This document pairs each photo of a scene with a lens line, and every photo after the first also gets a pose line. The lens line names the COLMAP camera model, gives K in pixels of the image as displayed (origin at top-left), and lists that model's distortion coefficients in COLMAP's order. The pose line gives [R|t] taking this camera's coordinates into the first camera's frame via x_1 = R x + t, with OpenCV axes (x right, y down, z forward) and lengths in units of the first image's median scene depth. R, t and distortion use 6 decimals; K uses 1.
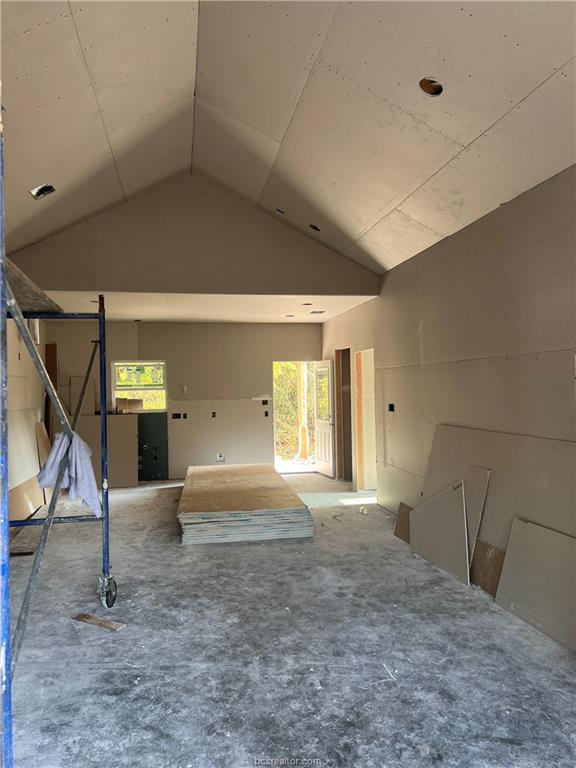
lens RADIAL K [[580.3, 0, 290.9], [0, 580.3, 380.7], [0, 0, 1]] dist [0.084245, -0.003472]
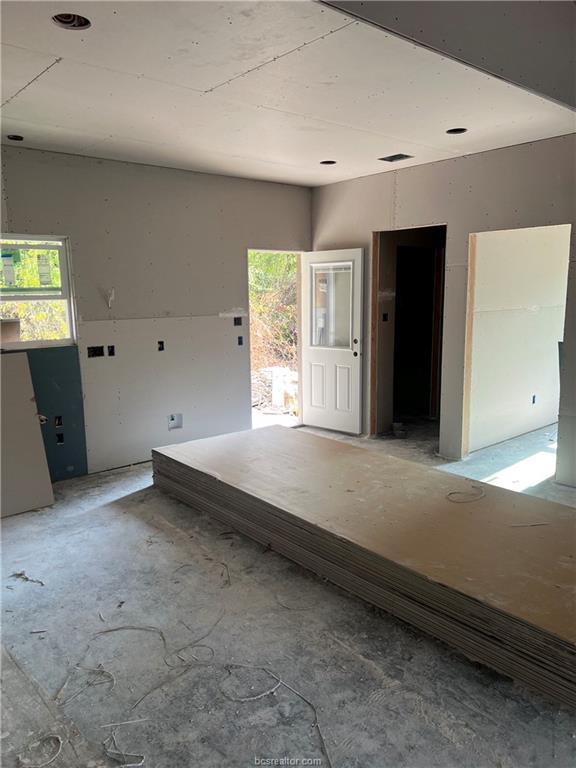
lens RADIAL K [[580.3, 0, 285.9], [0, 580.3, 390.4], [0, 0, 1]] dist [0.084245, -0.003472]
pose [[0.868021, -0.083939, 0.489380, -0.304887], [0.003034, 0.986485, 0.163822, 0.010641], [-0.496517, -0.140716, 0.856545, 0.474308]]
